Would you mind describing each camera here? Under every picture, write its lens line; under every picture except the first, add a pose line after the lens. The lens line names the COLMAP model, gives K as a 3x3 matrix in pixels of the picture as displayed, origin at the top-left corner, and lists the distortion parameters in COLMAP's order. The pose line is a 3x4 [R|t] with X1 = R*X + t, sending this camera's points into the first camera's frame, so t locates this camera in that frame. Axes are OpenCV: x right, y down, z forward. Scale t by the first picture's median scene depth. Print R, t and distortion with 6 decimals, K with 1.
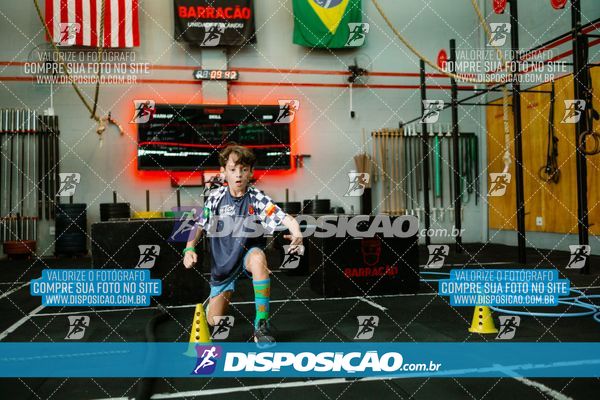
lens RADIAL K [[615.6, 0, 299.6], [0, 615.6, 186.8], [0, 0, 1]] dist [0.025833, 0.000000]
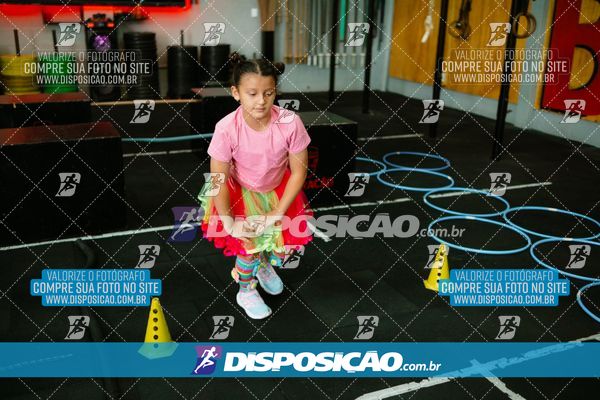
lens RADIAL K [[615.6, 0, 295.6], [0, 615.6, 198.7], [0, 0, 1]] dist [0.025833, 0.000000]
pose [[0.978274, -0.013312, 0.206890, -0.047630], [-0.059092, 0.938636, 0.339809, -0.080686], [-0.198718, -0.344651, 0.917457, 0.069641]]
